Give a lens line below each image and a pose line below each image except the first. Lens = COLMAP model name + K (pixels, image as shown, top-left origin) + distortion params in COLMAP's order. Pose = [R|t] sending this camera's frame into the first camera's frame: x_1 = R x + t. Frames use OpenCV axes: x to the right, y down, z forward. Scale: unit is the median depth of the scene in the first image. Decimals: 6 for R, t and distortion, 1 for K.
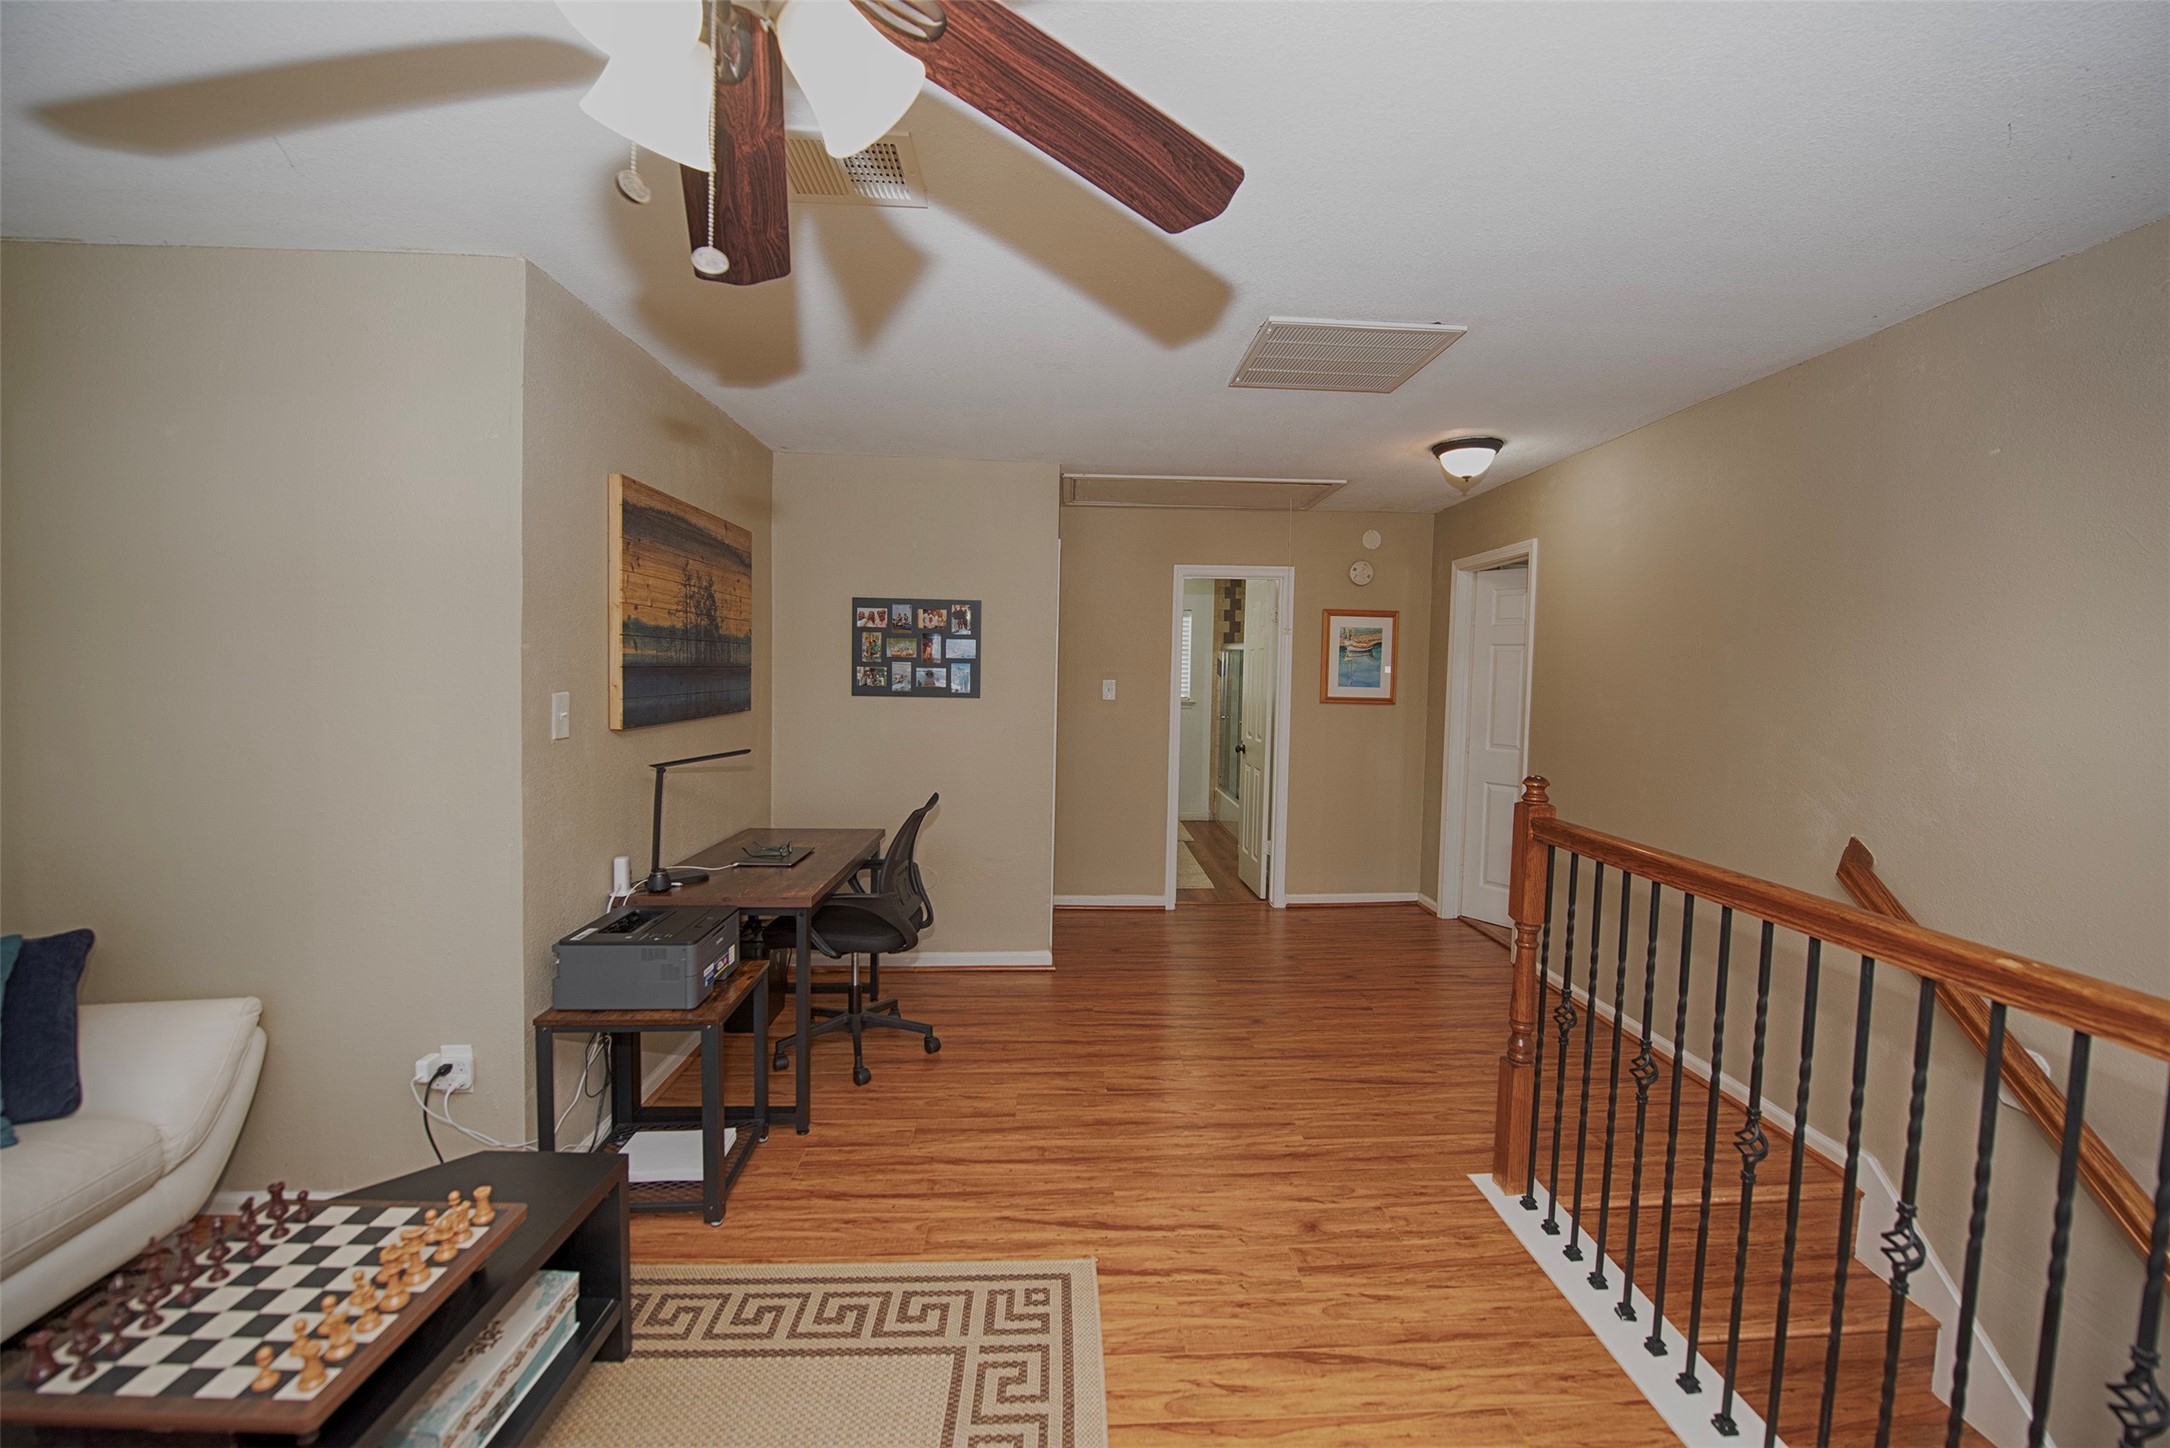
lens RADIAL K [[876.0, 0, 1103.6], [0, 876.0, 718.1], [0, 0, 1]] dist [-0.014754, -0.002019]
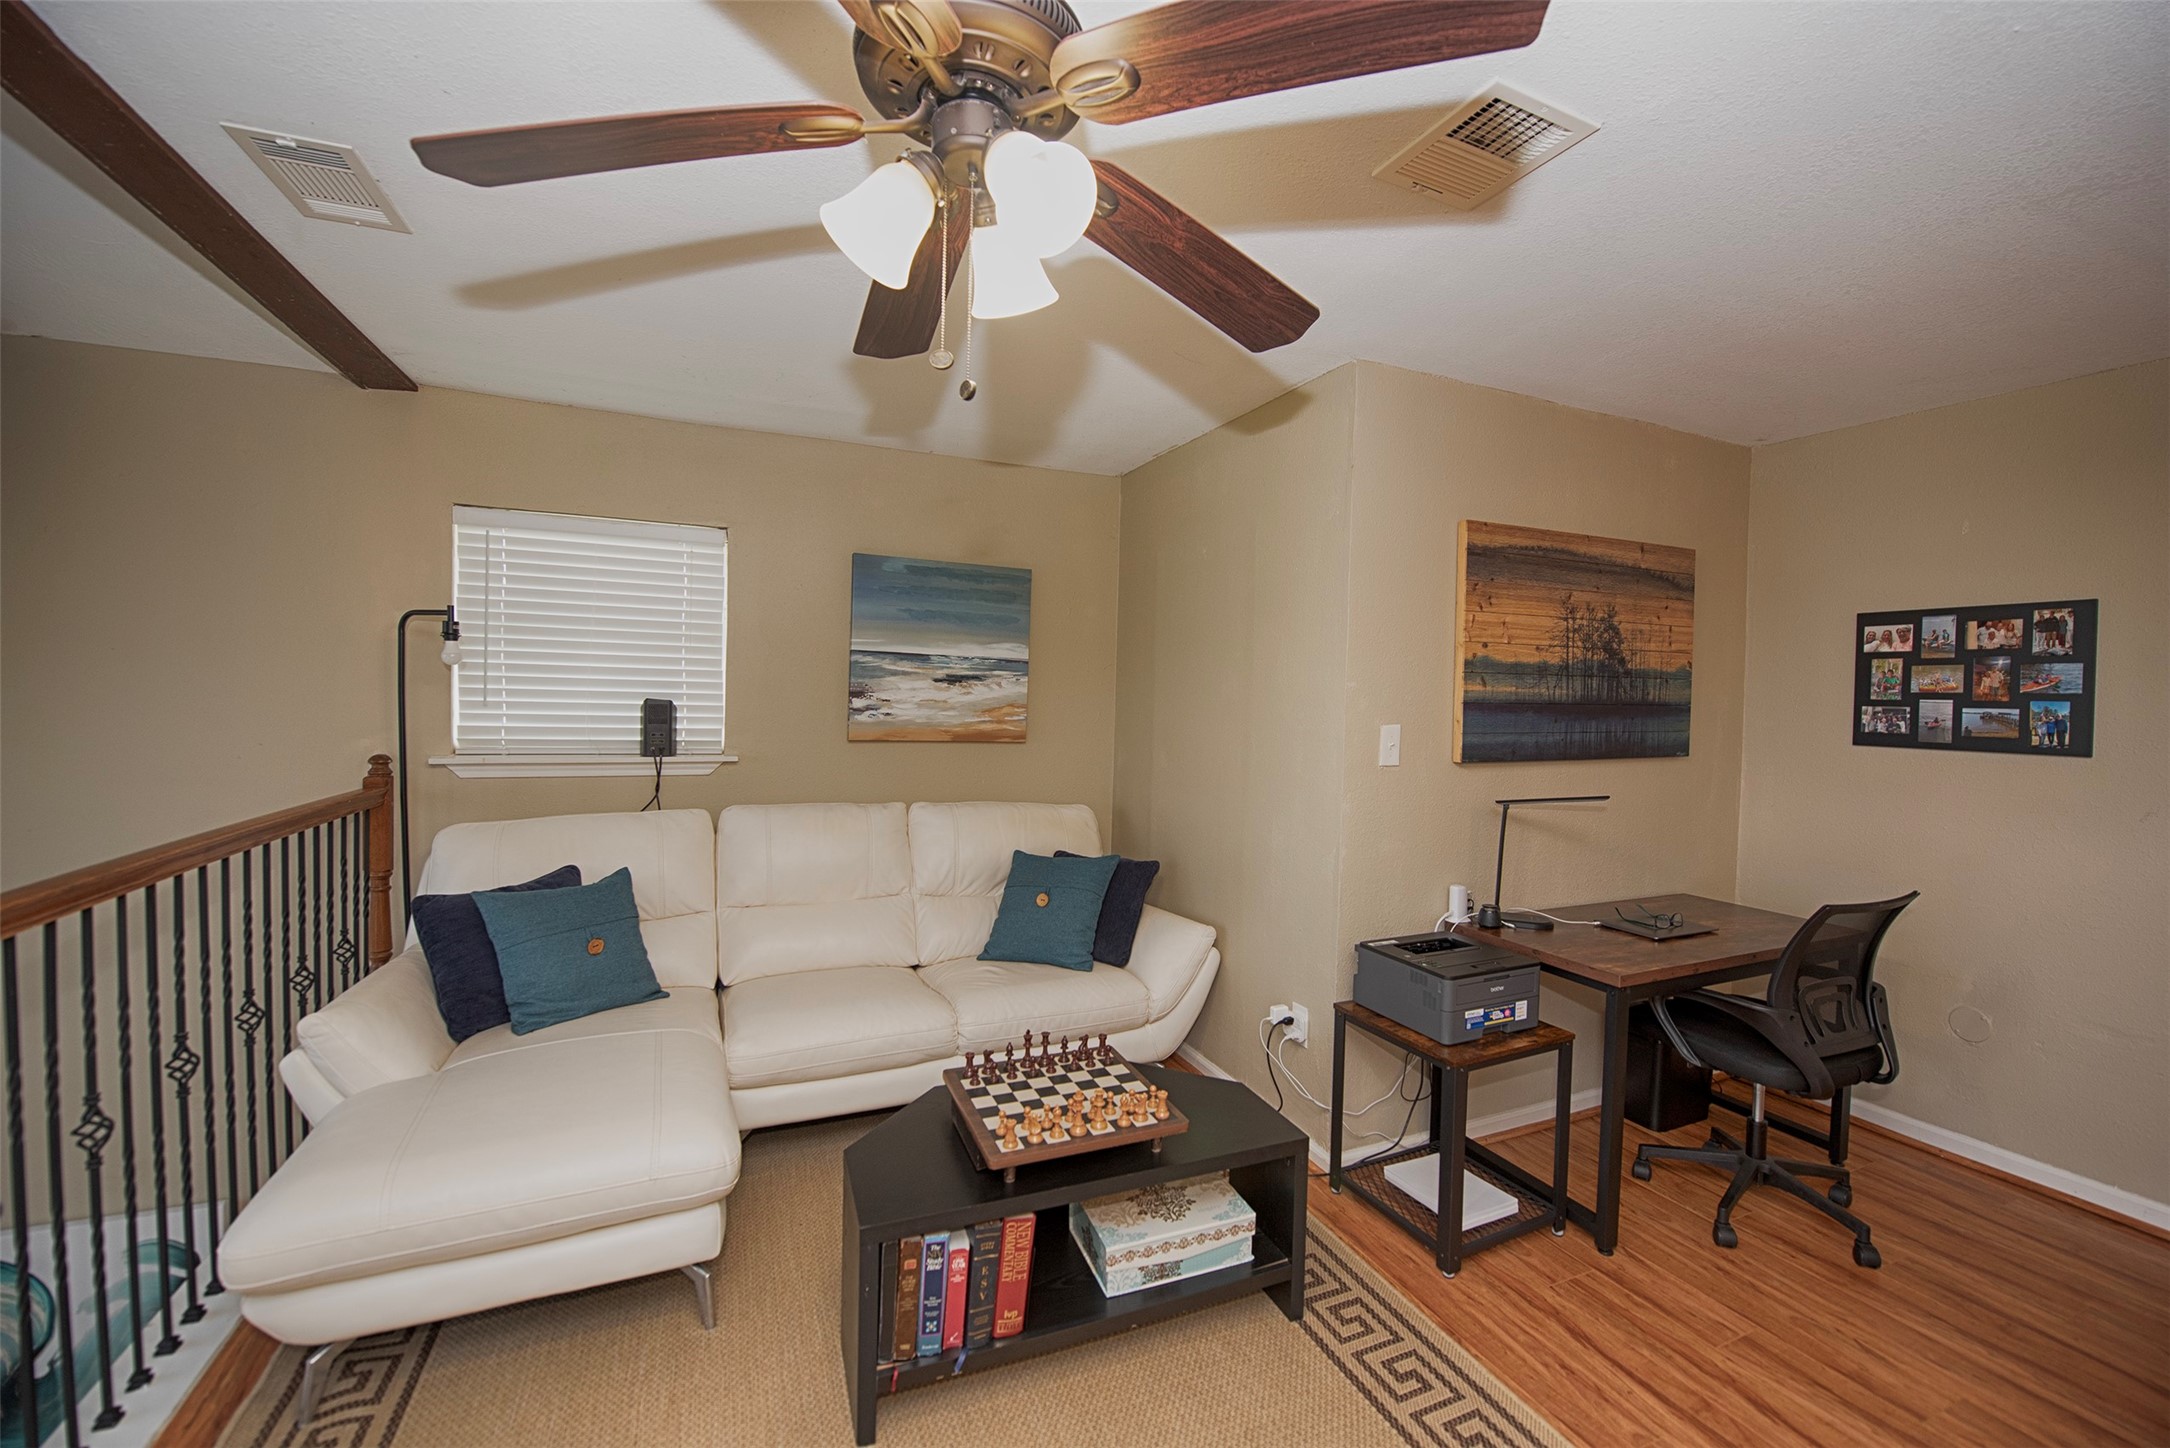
lens RADIAL K [[876.0, 0, 1103.7], [0, 876.0, 715.6], [0, 0, 1]] dist [-0.014754, -0.002019]
pose [[0.357826, 0.011076, -0.933723, 0.307226], [-0.060944, 0.998075, -0.011516, -0.005895], [0.931797, 0.061026, 0.357812, 0.252510]]
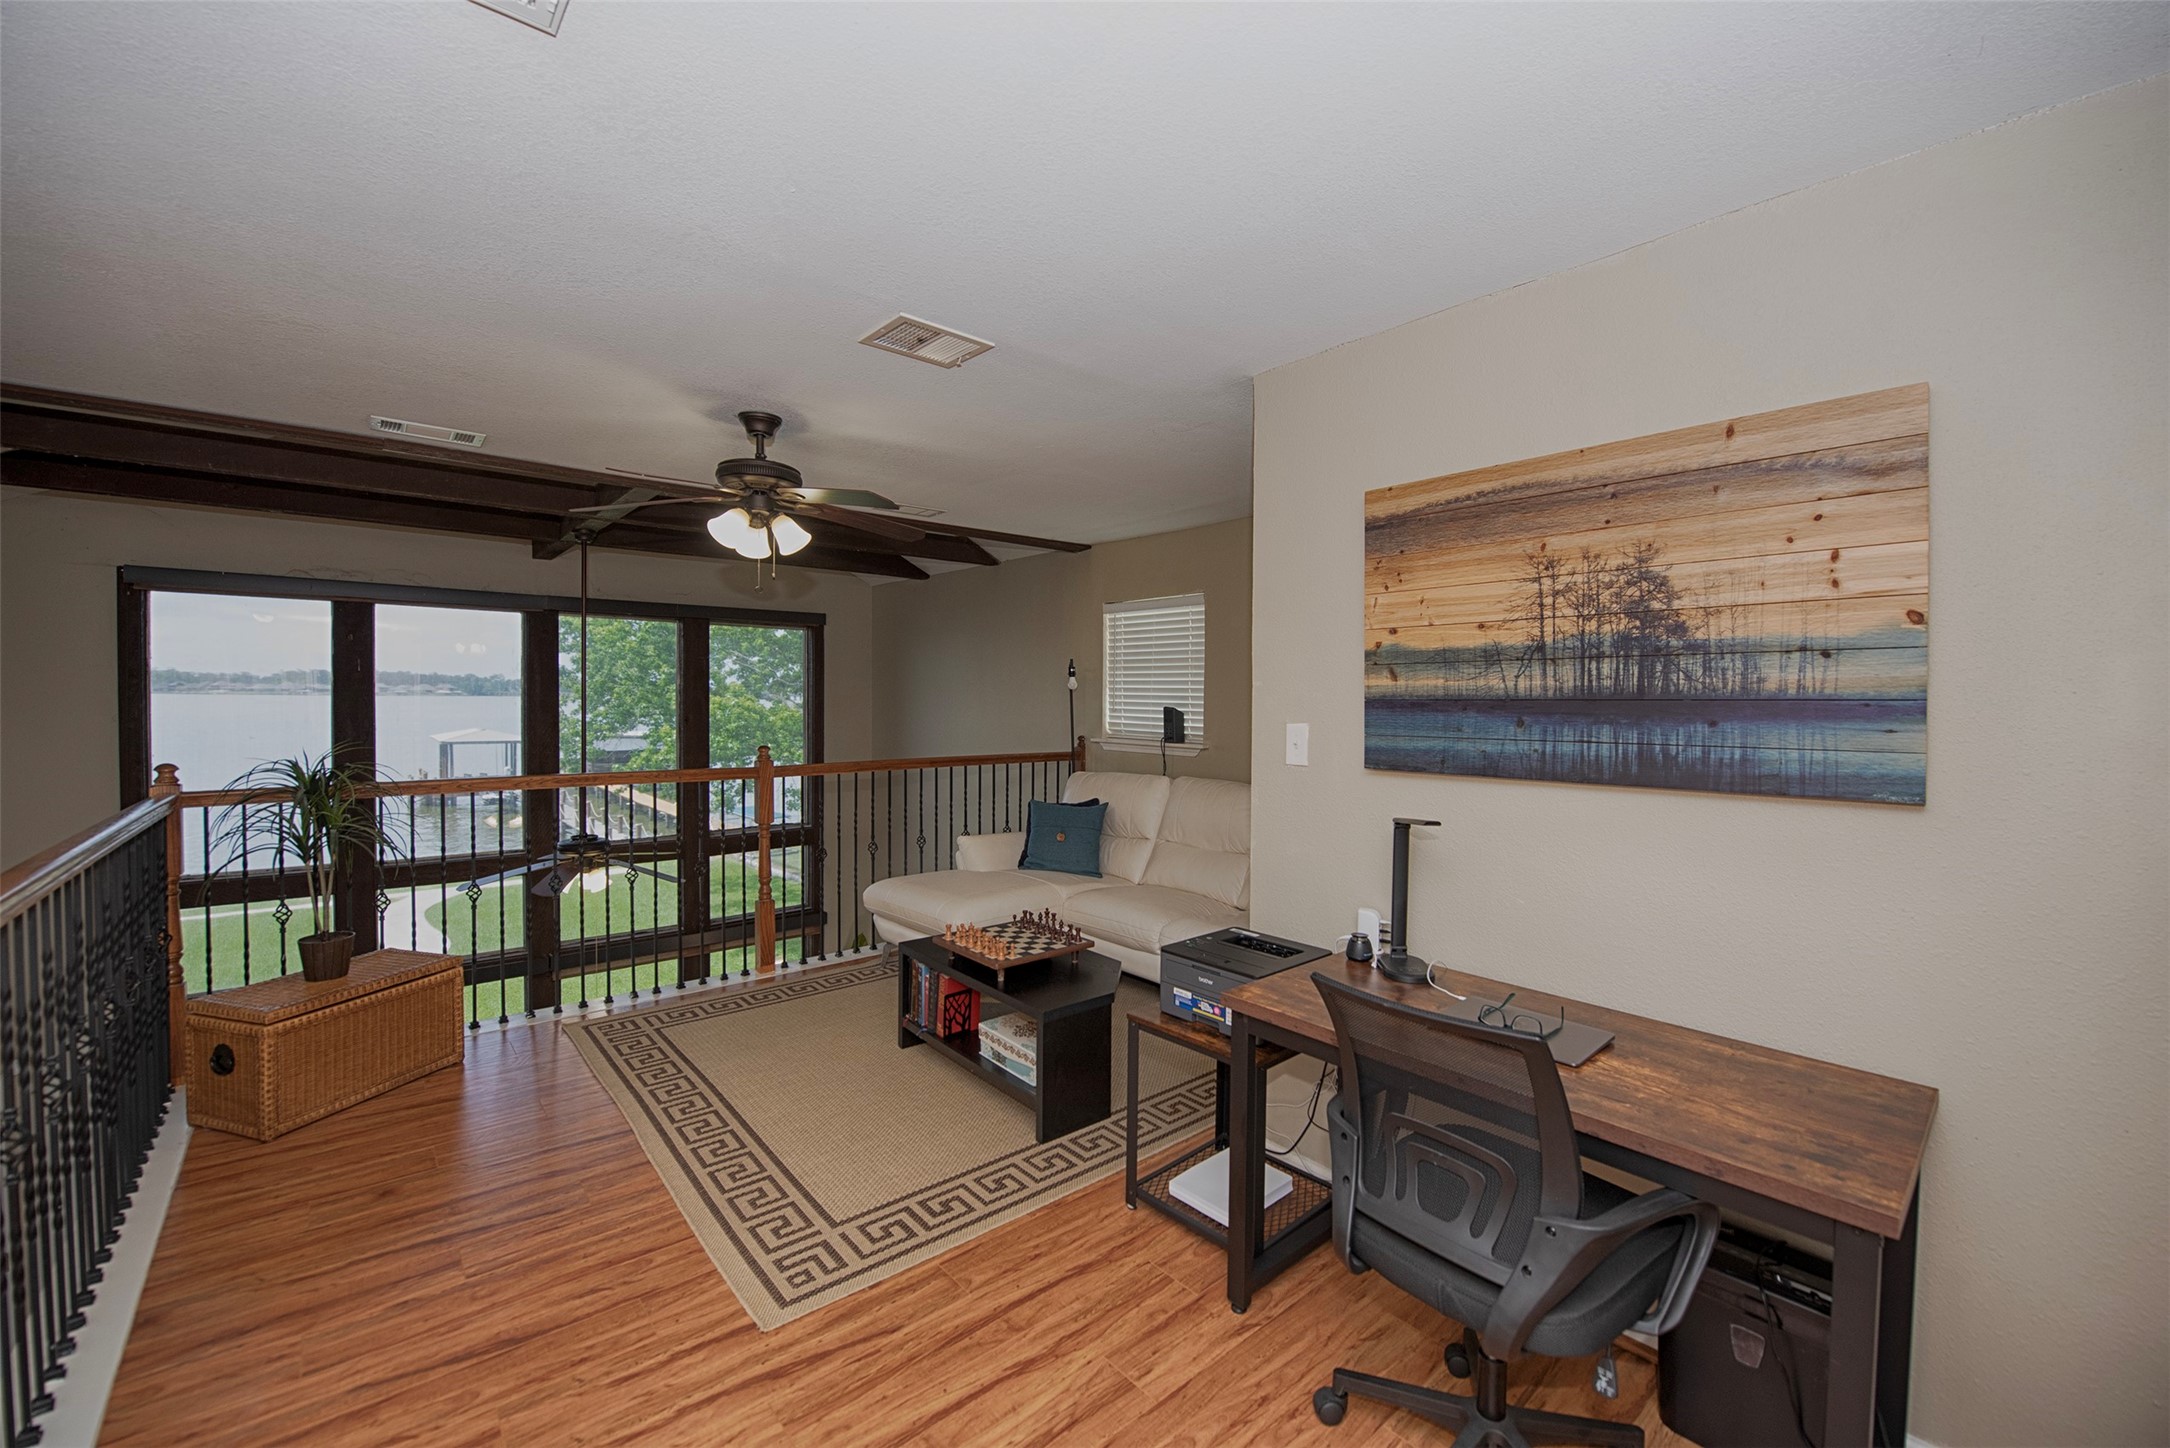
lens RADIAL K [[876.0, 0, 1106.2], [0, 876.0, 714.8], [0, 0, 1]] dist [-0.014754, -0.002019]
pose [[-0.783041, -0.014759, -0.621794, 0.262242], [-0.055675, 0.997368, 0.046439, -0.079874], [0.619473, 0.070982, -0.781803, 1.750139]]
